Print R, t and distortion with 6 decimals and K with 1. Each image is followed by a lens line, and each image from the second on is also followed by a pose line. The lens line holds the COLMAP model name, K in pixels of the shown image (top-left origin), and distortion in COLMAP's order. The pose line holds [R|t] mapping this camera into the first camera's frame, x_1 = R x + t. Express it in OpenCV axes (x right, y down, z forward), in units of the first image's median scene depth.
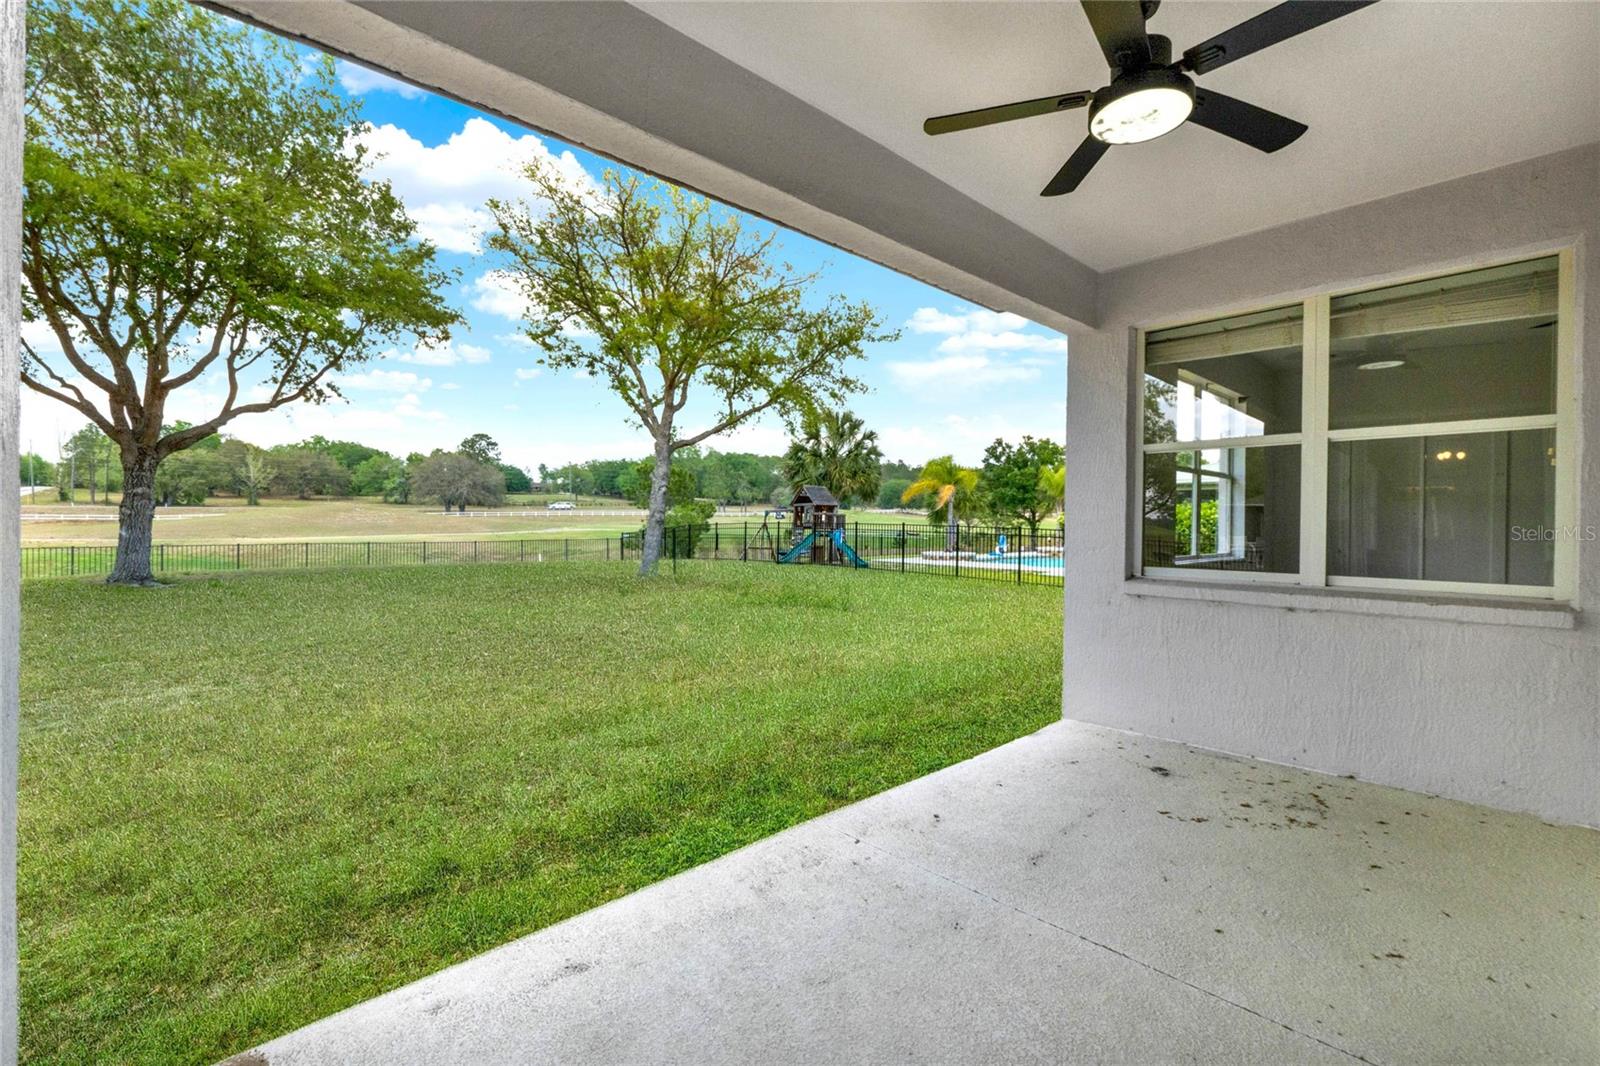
lens RADIAL K [[678.1, 0, 800.0], [0, 678.1, 533.0], [0, 0, 1]] dist [-0.001280, -0.000208]
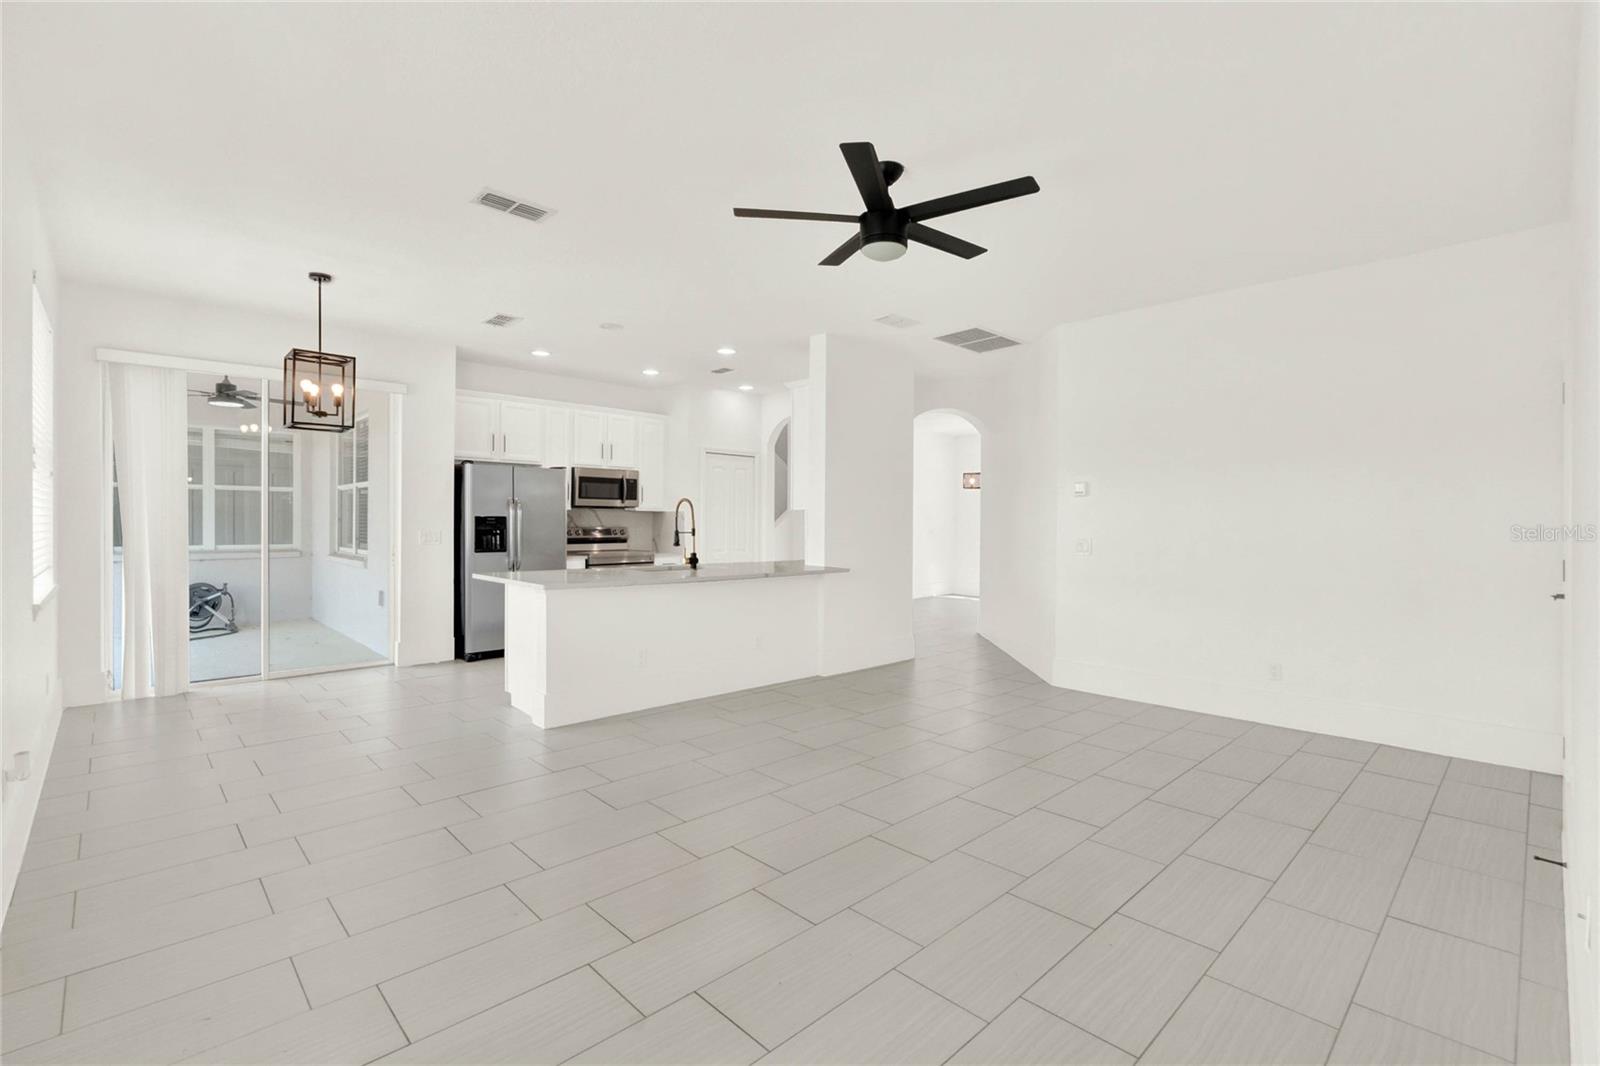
lens RADIAL K [[715.7, 0, 800.0], [0, 715.7, 533.0], [0, 0, 1]] dist [-0.000782, -0.000266]
pose [[-0.025734, -0.022602, 0.999413, -0.404308], [0.007403, 0.999713, 0.022799, -0.005054], [-0.999641, 0.007986, -0.025559, -0.224884]]
